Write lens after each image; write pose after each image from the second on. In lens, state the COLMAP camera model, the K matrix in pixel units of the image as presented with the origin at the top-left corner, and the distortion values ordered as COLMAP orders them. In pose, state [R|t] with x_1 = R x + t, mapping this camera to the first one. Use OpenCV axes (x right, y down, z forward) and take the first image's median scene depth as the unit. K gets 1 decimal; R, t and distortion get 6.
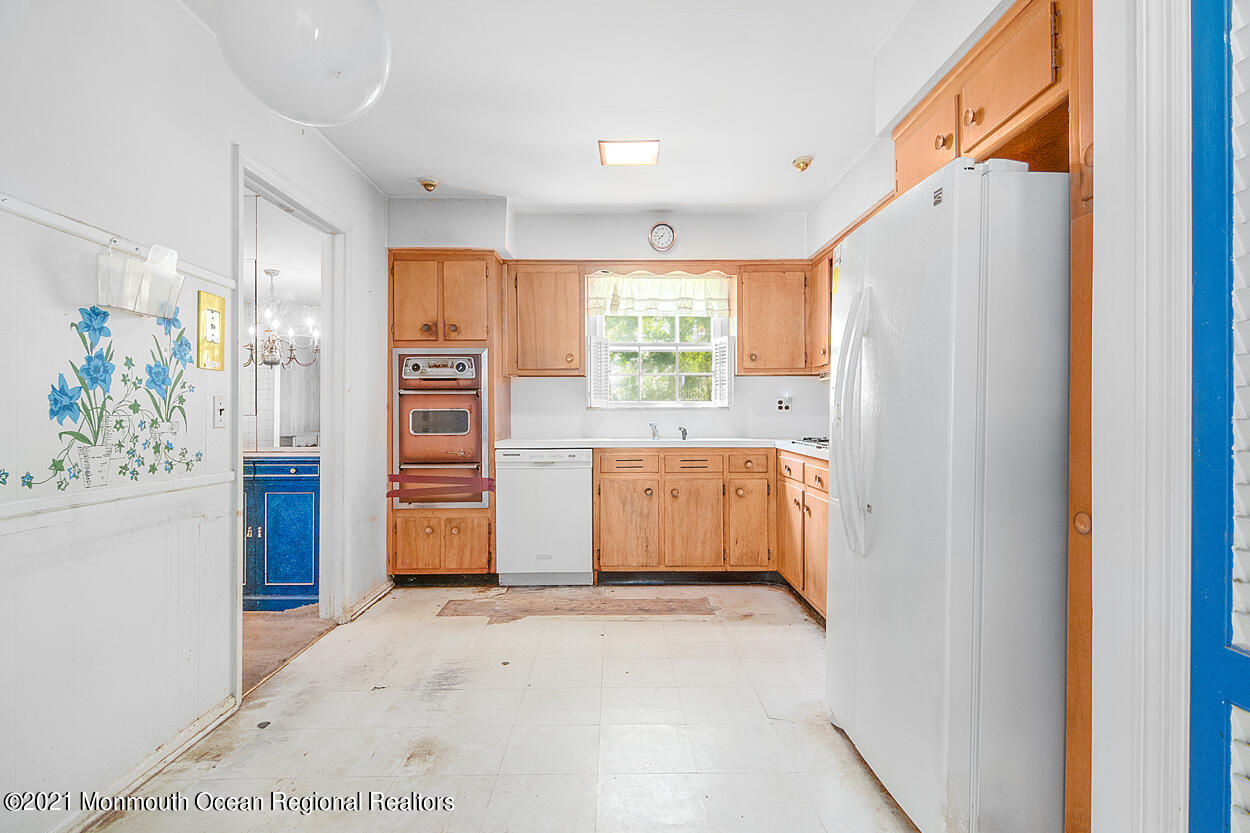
lens RADIAL K [[630.6, 0, 624.1], [0, 630.6, 406.1], [0, 0, 1]] dist [0.003508, -0.000262]
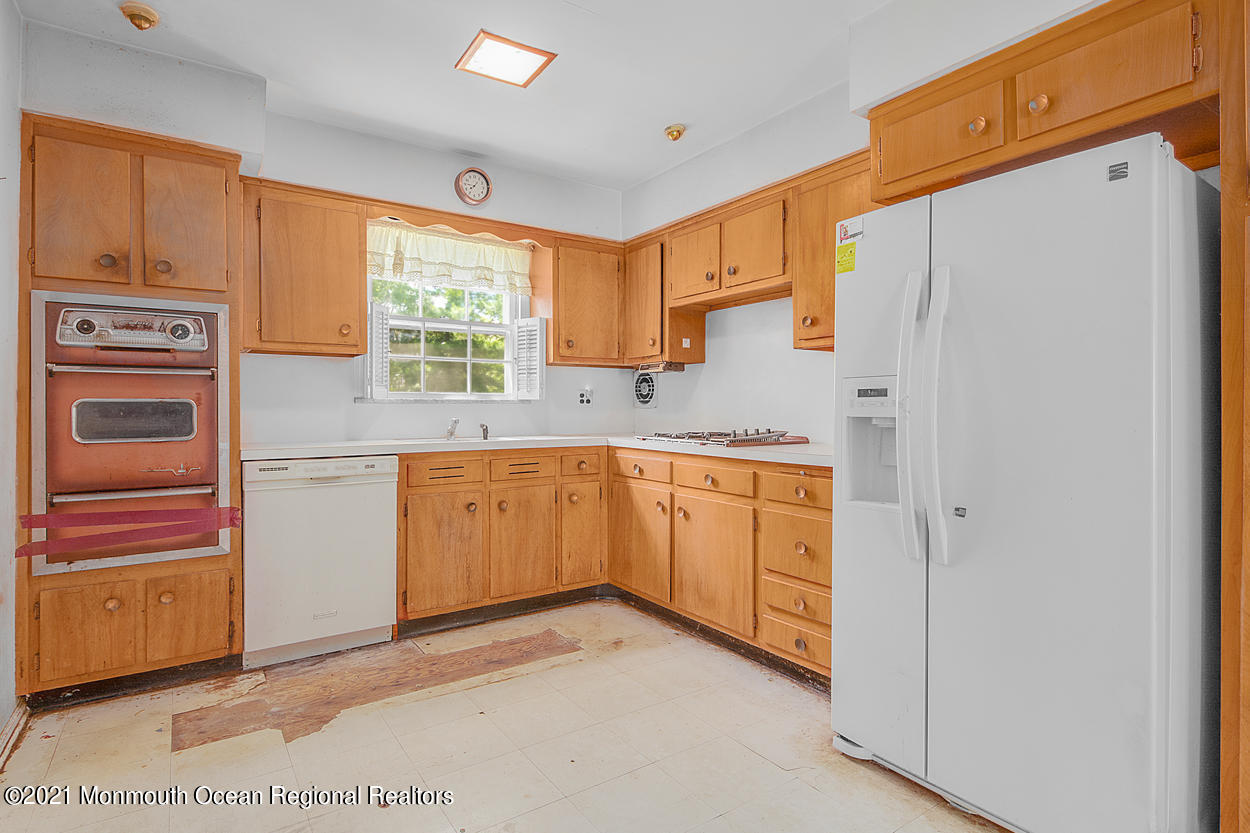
lens RADIAL K [[621.1, 0, 601.0], [0, 621.1, 402.5], [0, 0, 1]] dist [0.004336, -0.009538]
pose [[0.832882, 0.006640, 0.553411, -0.251245], [-0.006493, 0.999976, -0.002226, 0.006674], [-0.553413, -0.001740, 0.832905, 0.265020]]
